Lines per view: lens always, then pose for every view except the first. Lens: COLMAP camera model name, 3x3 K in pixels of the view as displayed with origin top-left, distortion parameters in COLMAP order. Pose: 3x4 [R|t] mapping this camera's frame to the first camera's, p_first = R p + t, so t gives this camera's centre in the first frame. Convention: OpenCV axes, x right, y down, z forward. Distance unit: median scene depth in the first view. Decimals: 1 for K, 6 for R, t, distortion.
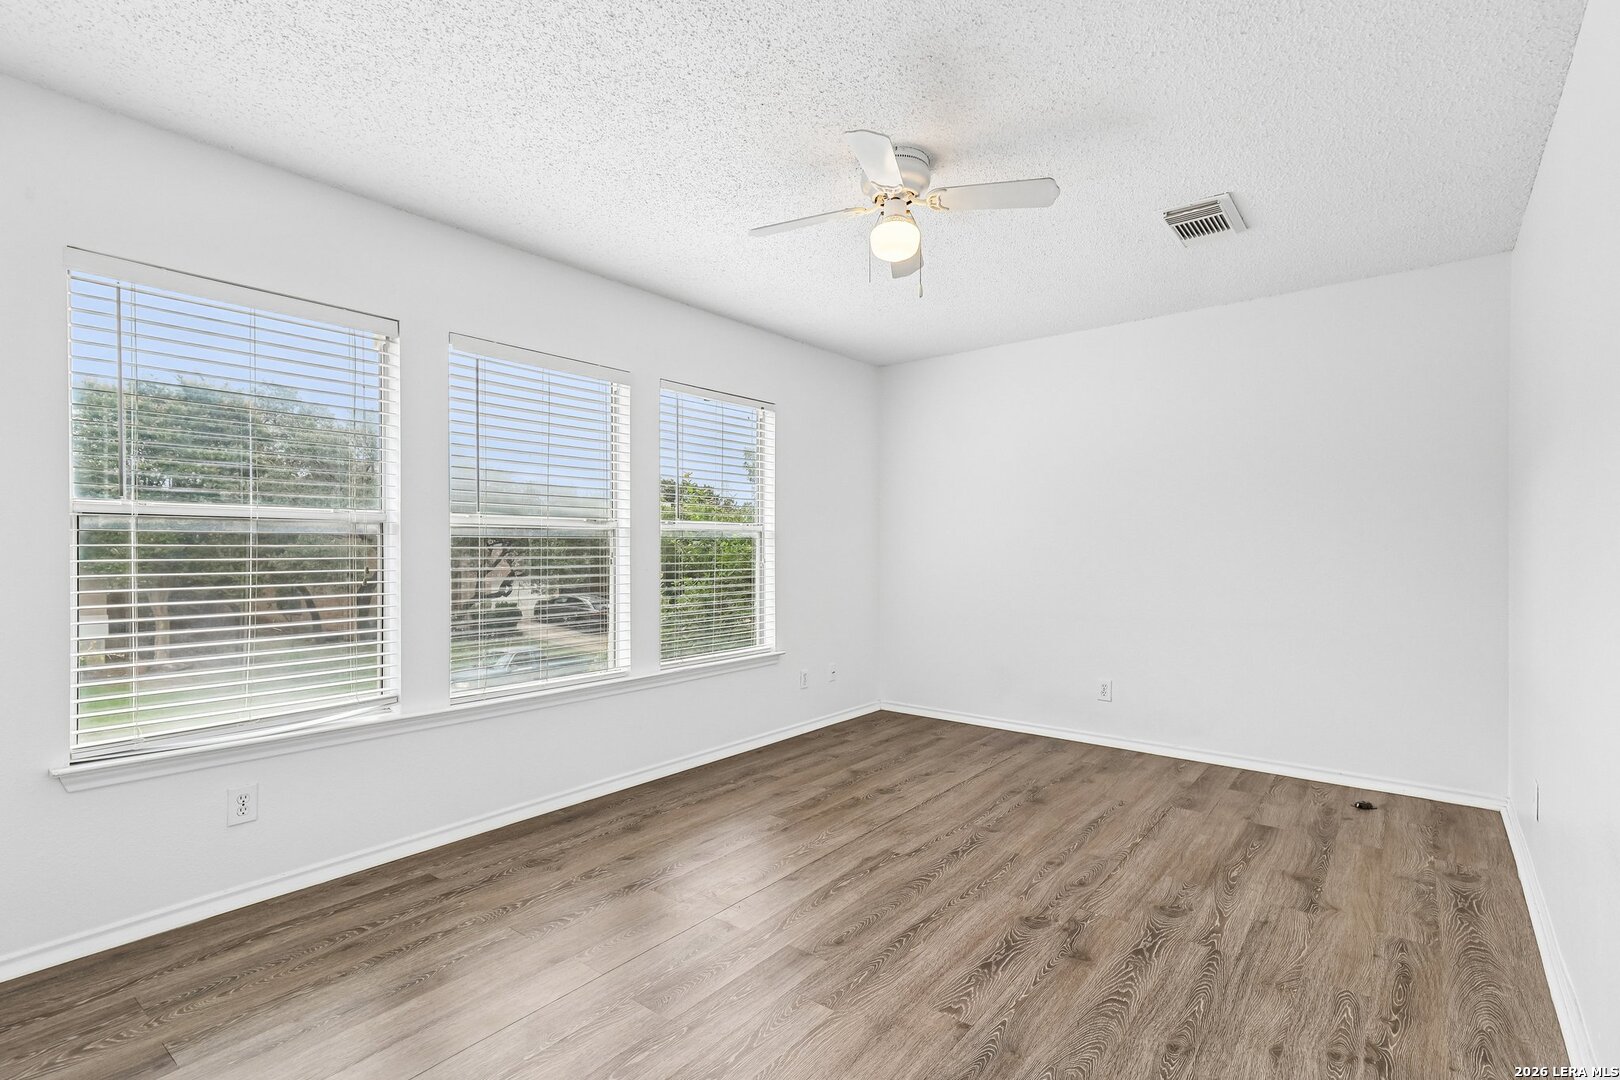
lens RADIAL K [[750.7, 0, 811.6], [0, 750.7, 533.7], [0, 0, 1]] dist [0.001977, -0.000199]
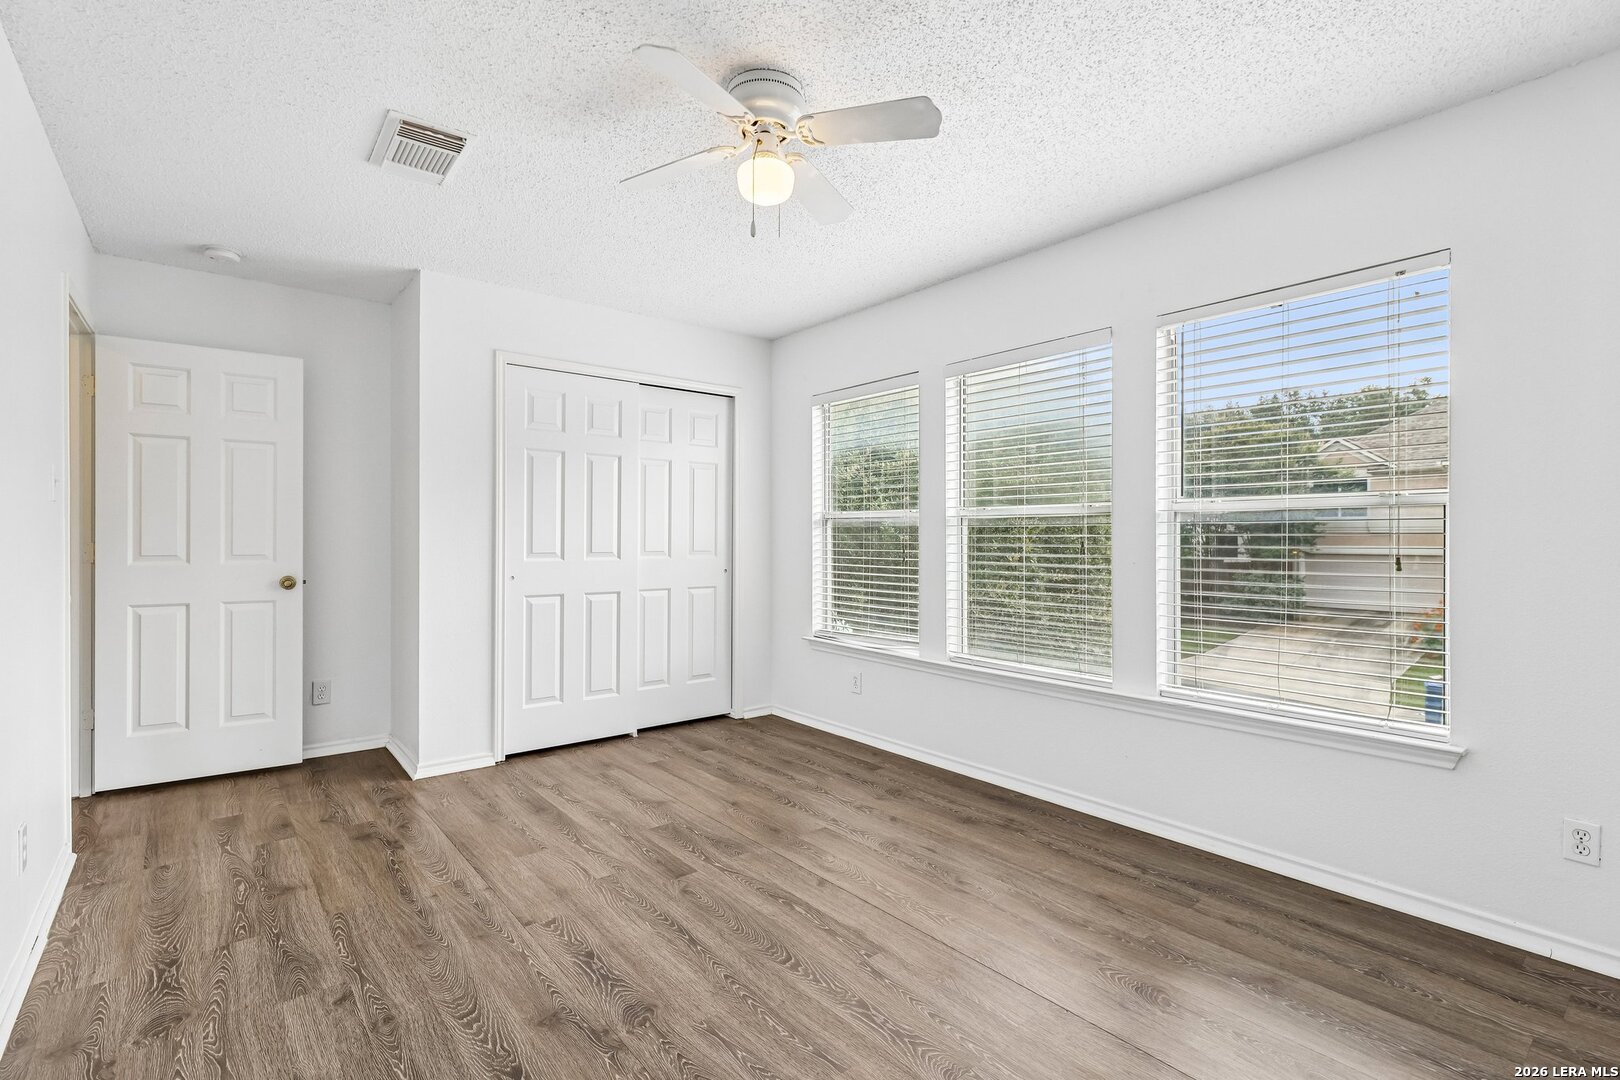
lens RADIAL K [[751.7, 0, 807.7], [0, 751.7, 541.2], [0, 0, 1]] dist [0.001002, -0.000433]
pose [[-0.209158, 0.014240, -0.977778, 0.943503], [0.018580, 0.999771, 0.010586, 0.014256], [0.977705, -0.015953, -0.209375, 1.238715]]
